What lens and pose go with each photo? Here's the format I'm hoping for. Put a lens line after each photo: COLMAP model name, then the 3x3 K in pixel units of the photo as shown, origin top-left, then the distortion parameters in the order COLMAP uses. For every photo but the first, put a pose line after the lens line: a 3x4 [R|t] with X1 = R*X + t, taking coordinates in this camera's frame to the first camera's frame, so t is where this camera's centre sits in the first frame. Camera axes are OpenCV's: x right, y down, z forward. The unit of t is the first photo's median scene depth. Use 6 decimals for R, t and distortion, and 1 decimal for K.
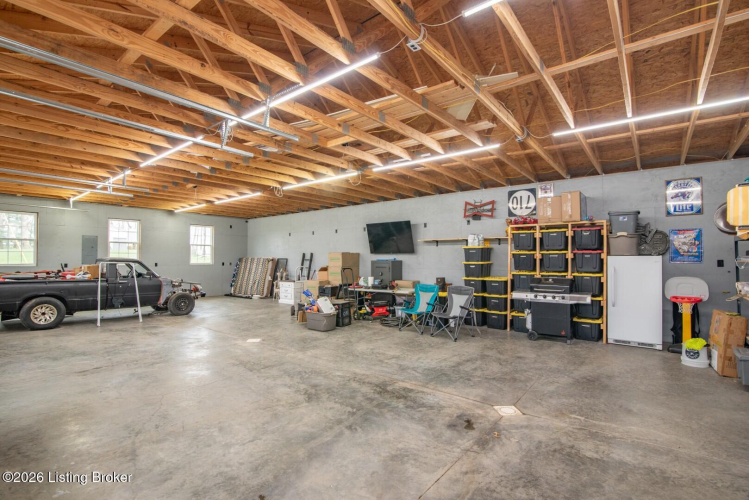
lens RADIAL K [[349.4, 0, 375.7], [0, 349.4, 253.3], [0, 0, 1]] dist [-0.018904, 0.000224]
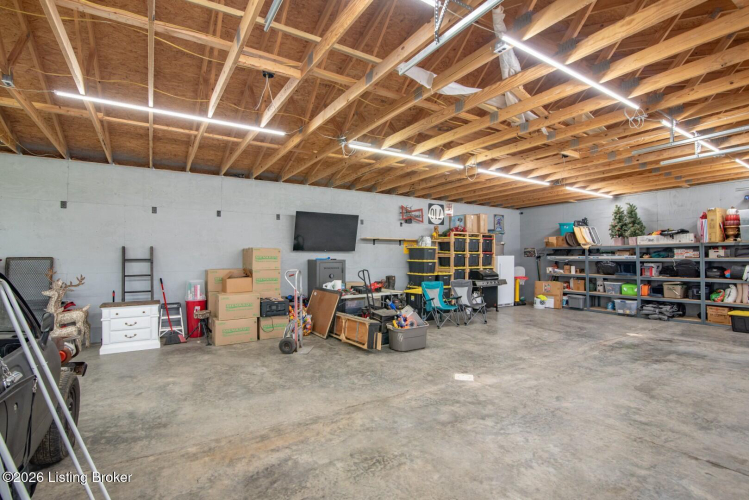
lens RADIAL K [[349.4, 0, 363.4], [0, 349.4, 253.6], [0, 0, 1]] dist [-0.018904, 0.000224]
pose [[0.352407, 0.010767, 0.935785, -1.141060], [-0.013055, 0.999893, -0.006589, 0.017287], [-0.935756, -0.009894, 0.352509, 1.015787]]
